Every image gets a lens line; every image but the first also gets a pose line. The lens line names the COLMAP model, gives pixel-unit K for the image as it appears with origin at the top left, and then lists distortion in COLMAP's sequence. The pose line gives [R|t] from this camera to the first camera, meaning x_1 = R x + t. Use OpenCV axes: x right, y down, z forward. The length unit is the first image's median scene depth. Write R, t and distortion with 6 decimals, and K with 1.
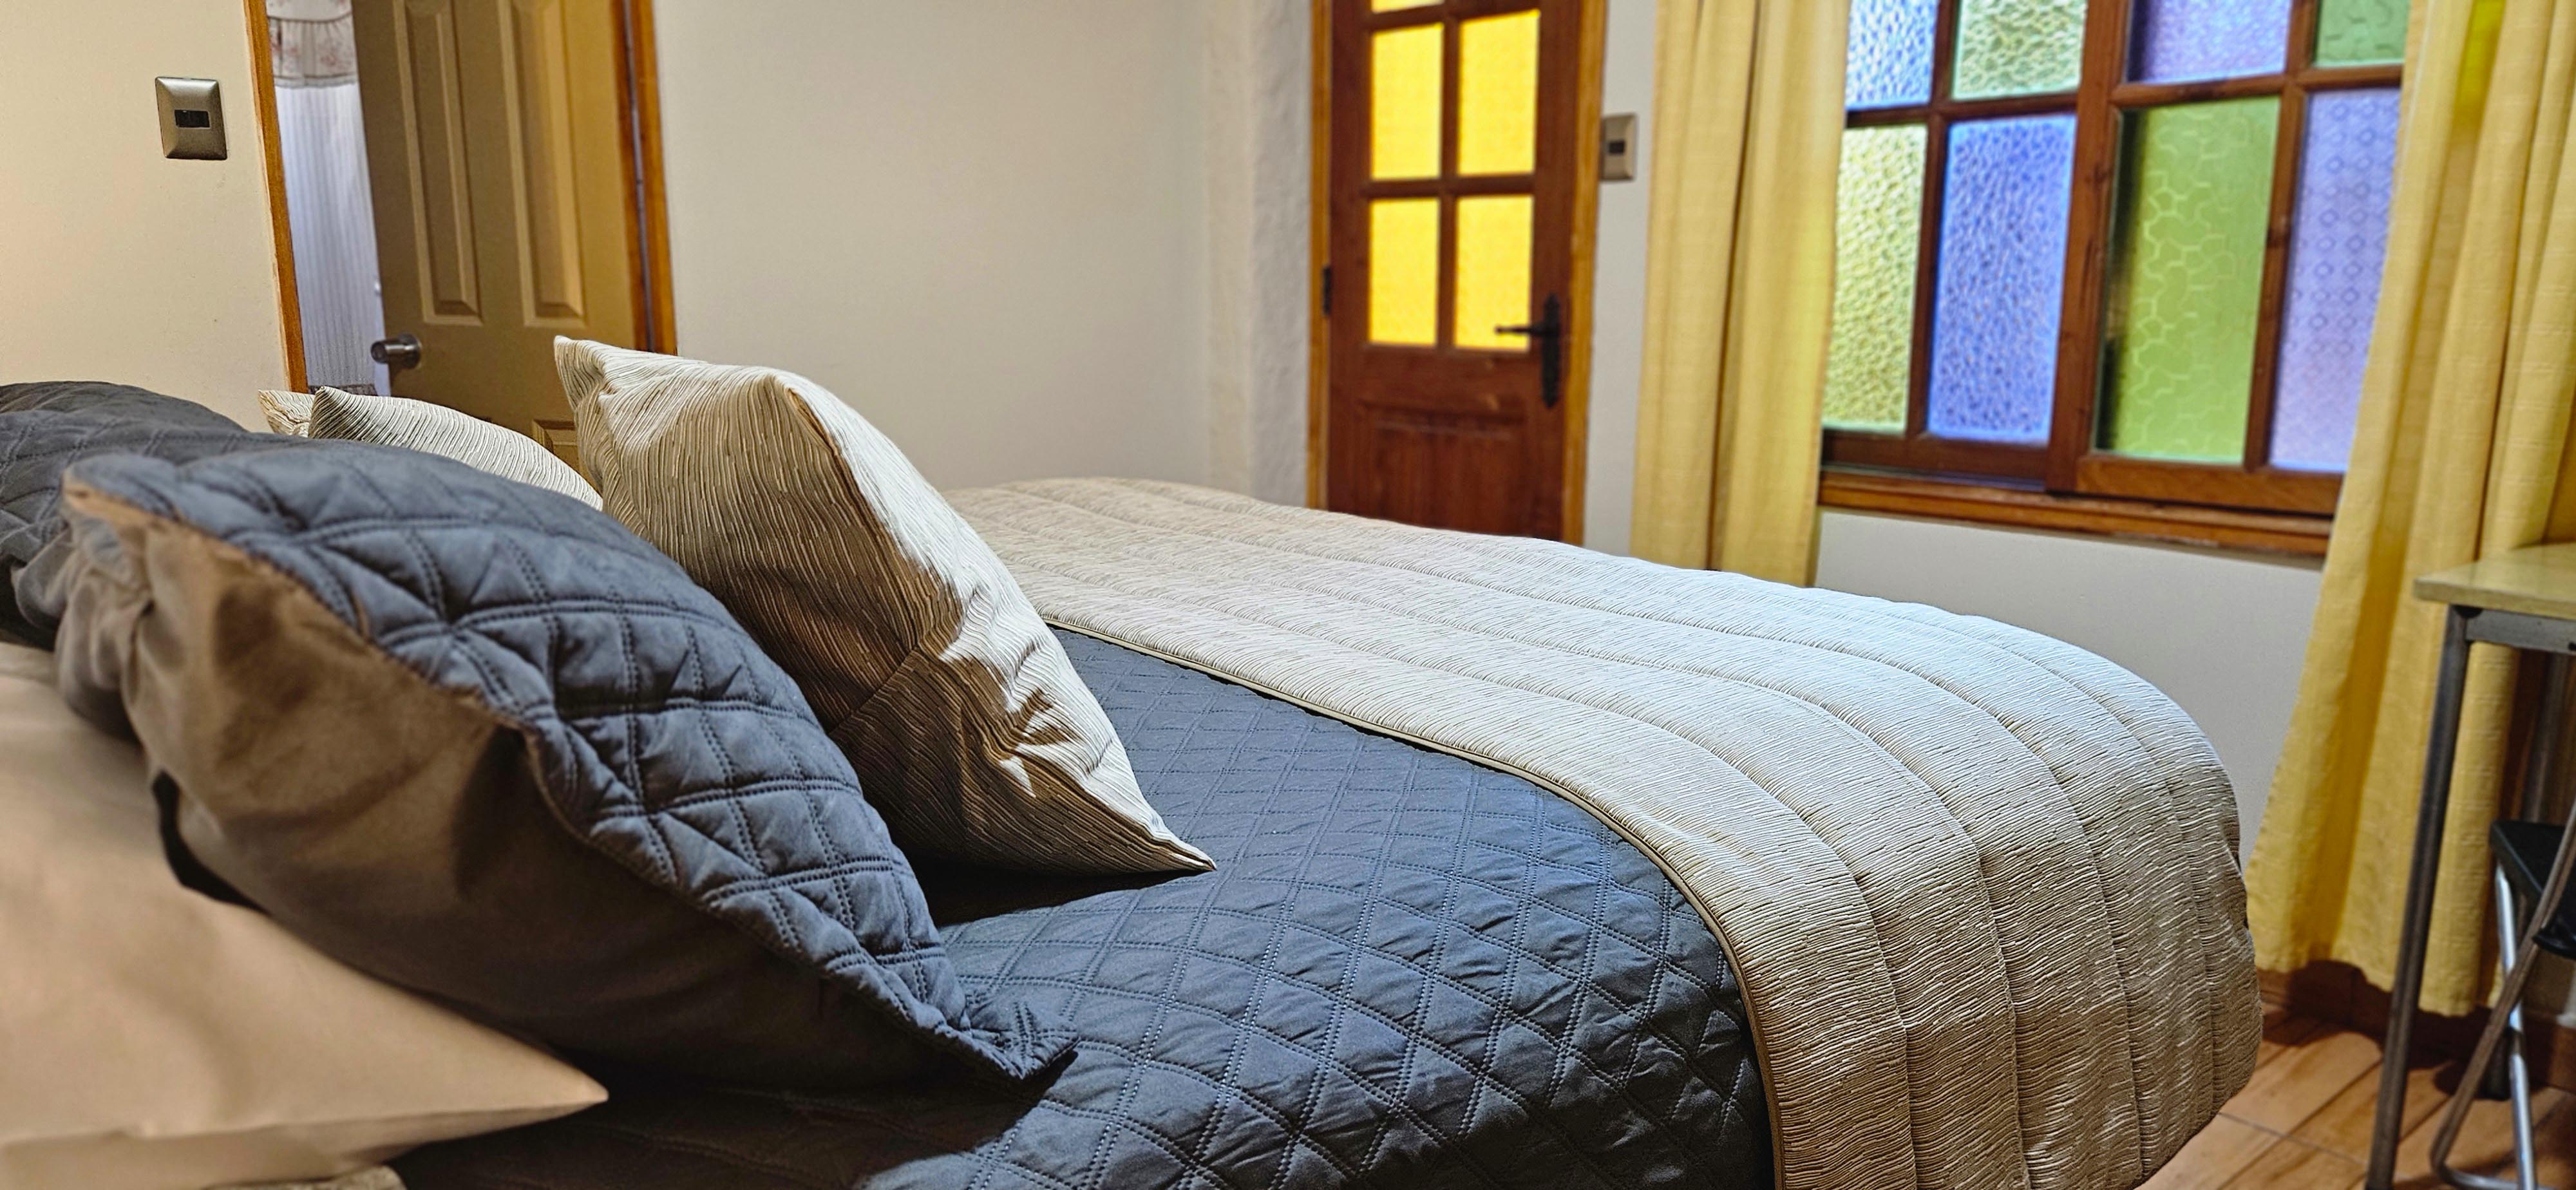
lens RADIAL K [[1702.7, 0, 1300.1], [0, 1702.7, 634.0], [0, 0, 1]] dist [0.075363, -0.064788]
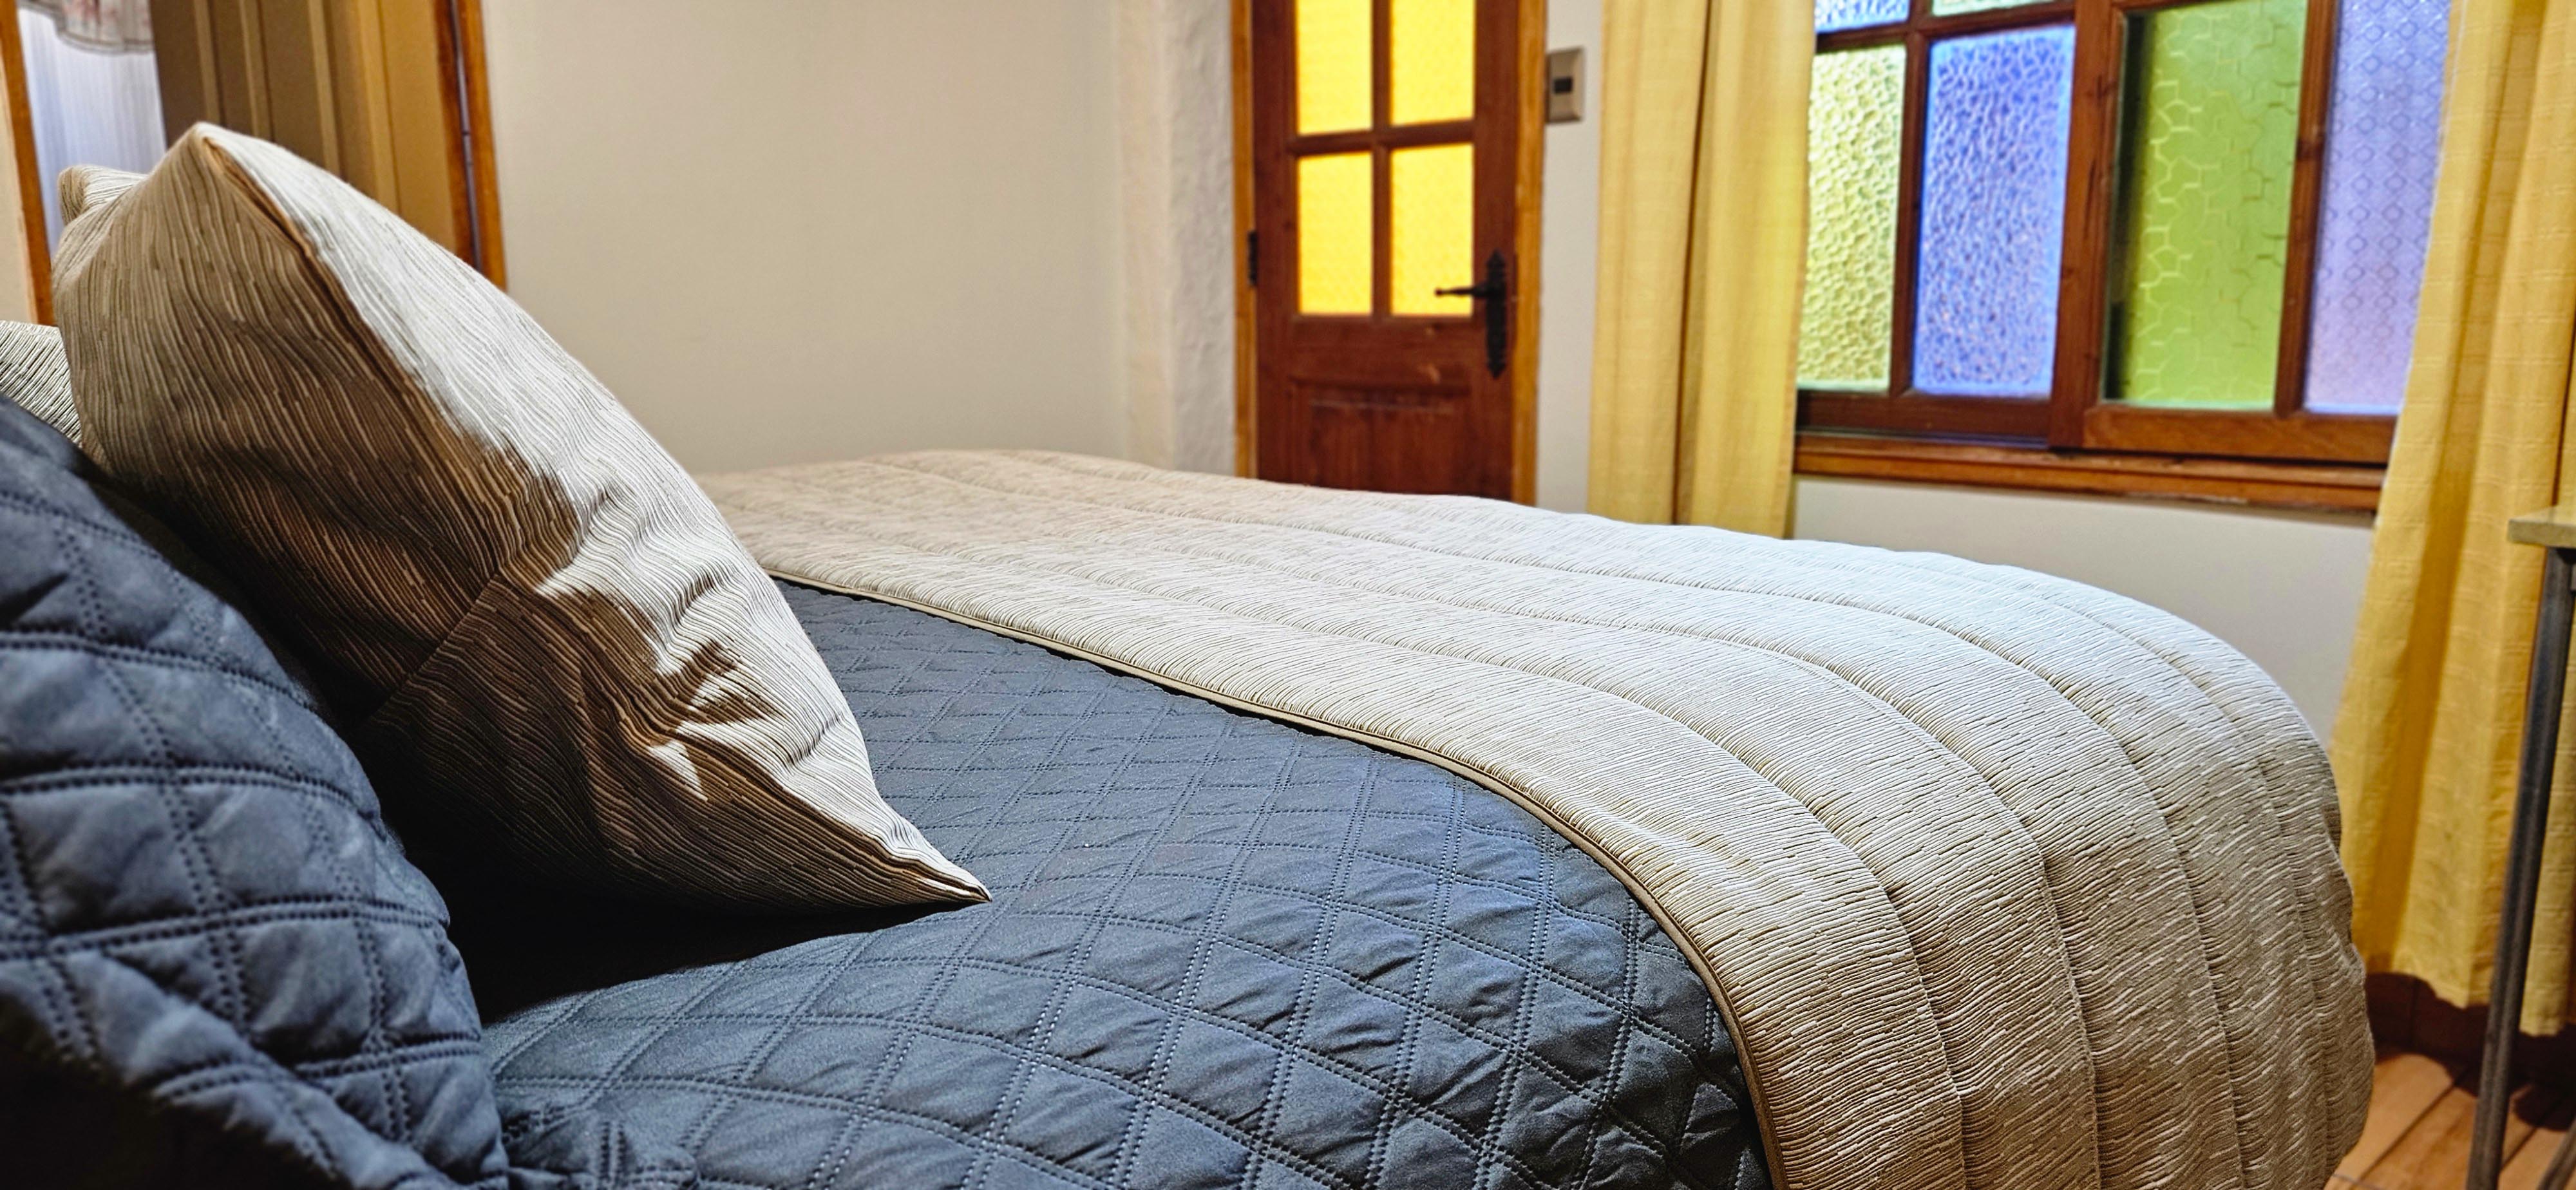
lens RADIAL K [[1702.7, 0, 1313.7], [0, 1702.7, 616.7], [0, 0, 1]] dist [0.075363, -0.064788]
pose [[0.999475, -0.017119, 0.027502, 0.049521], [0.017743, 0.999586, -0.022631, 0.030664], [-0.027103, 0.023107, 0.999366, 0.222878]]
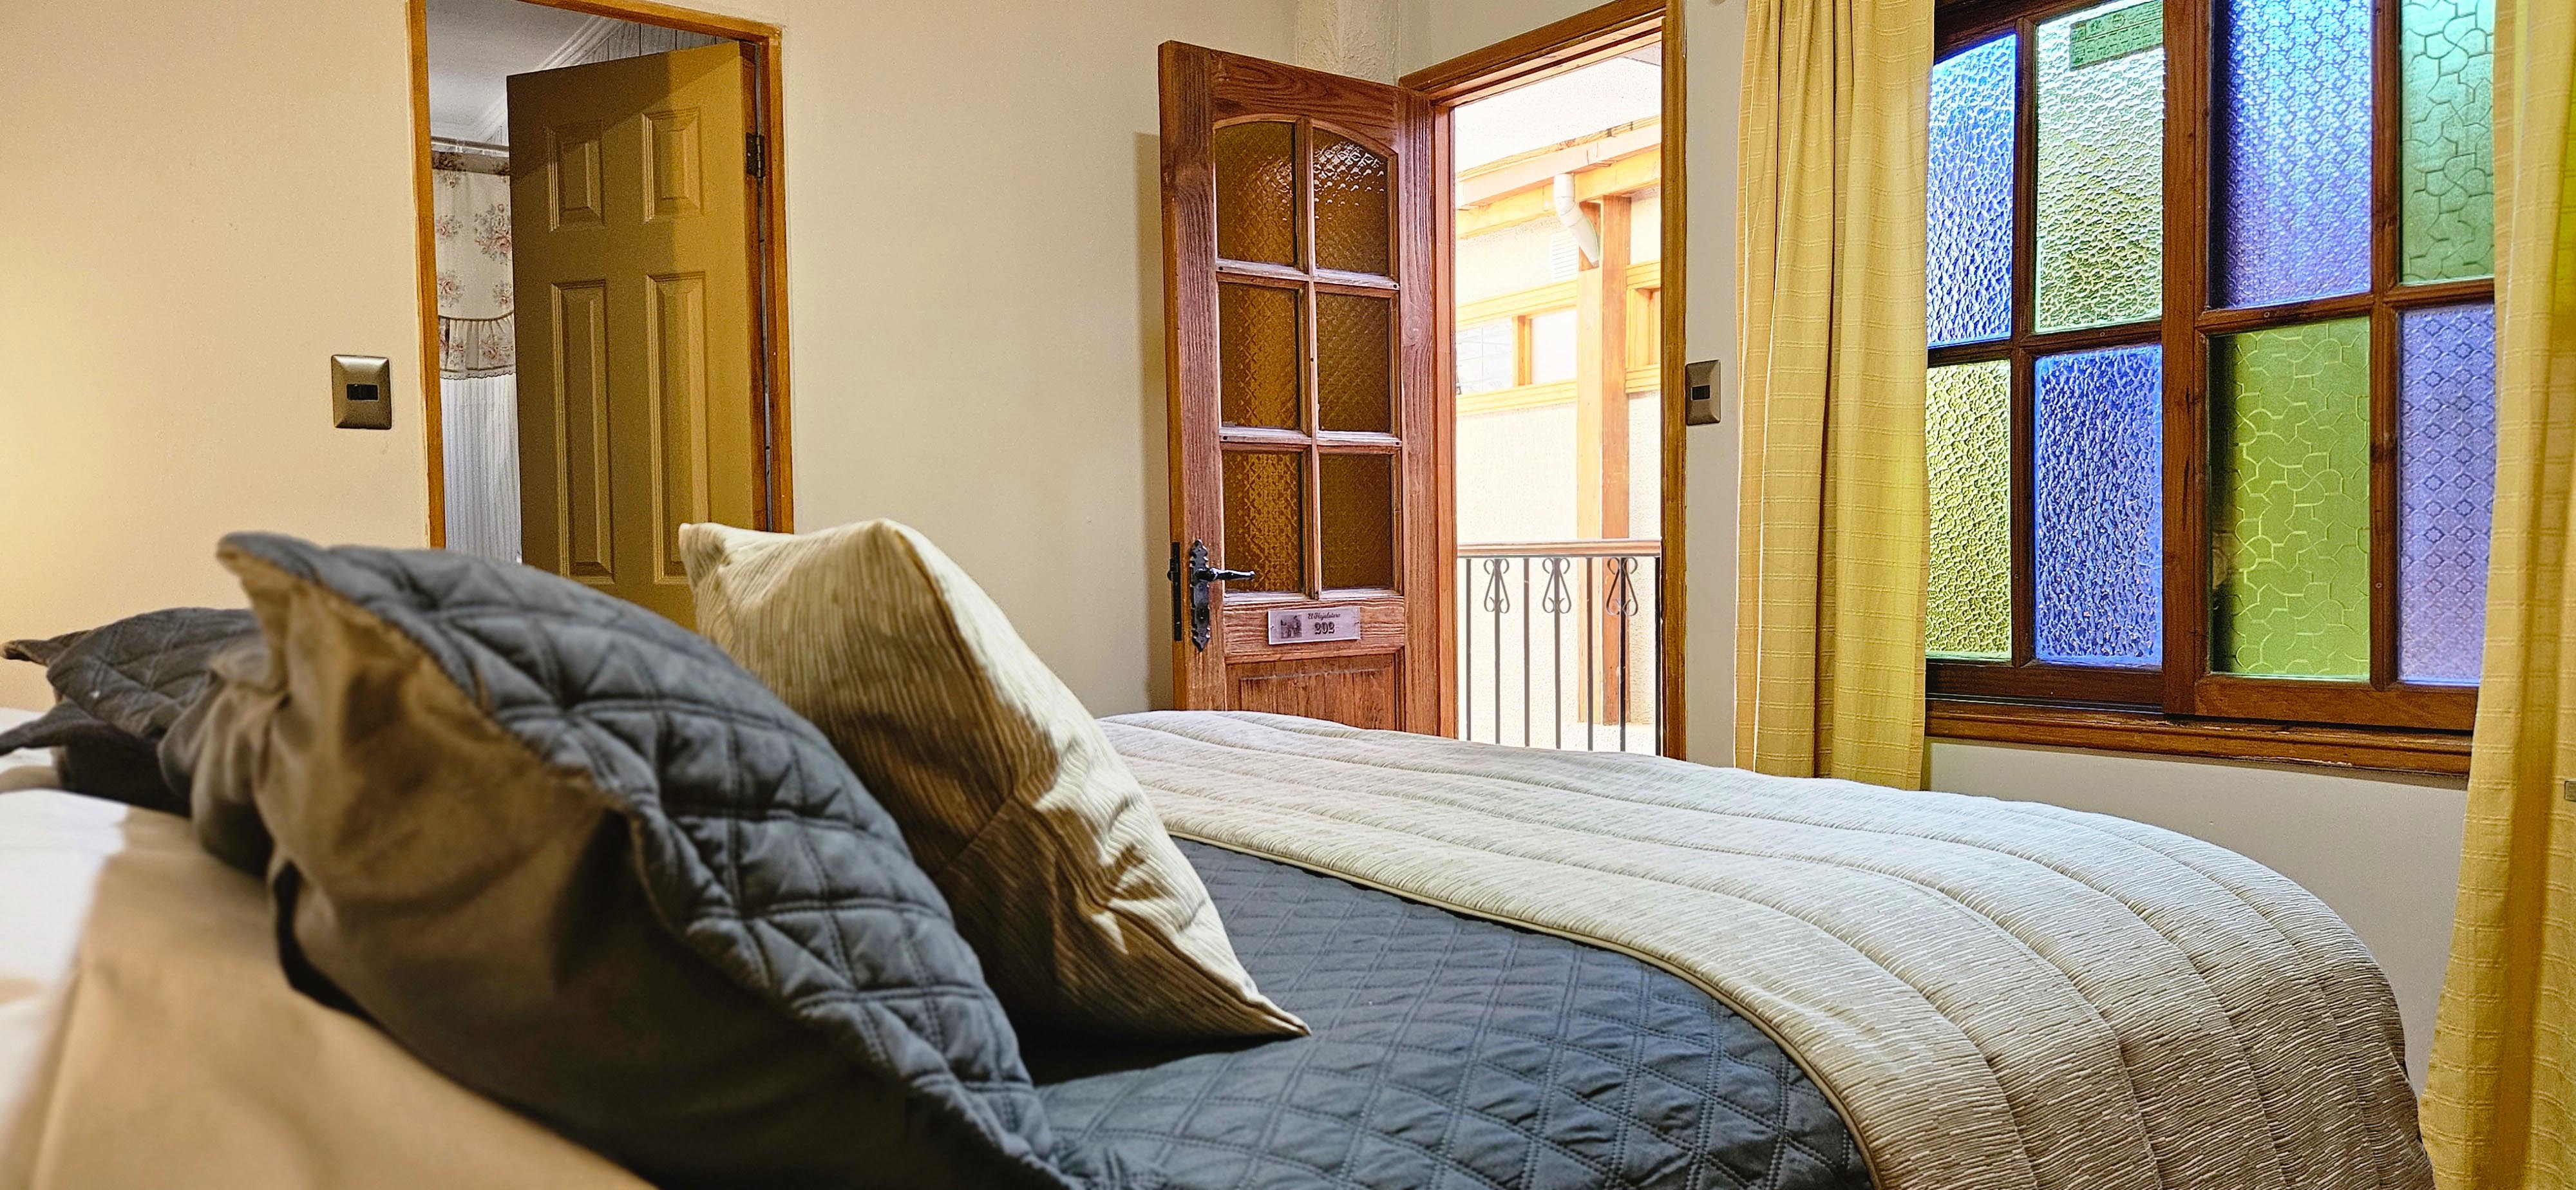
lens RADIAL K [[1702.7, 0, 1296.7], [0, 1702.7, 653.5], [0, 0, 1]] dist [0.075363, -0.064788]
pose [[0.998193, -0.013571, -0.058539, 0.002021], [0.004435, 0.988144, -0.153465, 0.054875], [0.059928, 0.152928, 0.986419, 0.003221]]
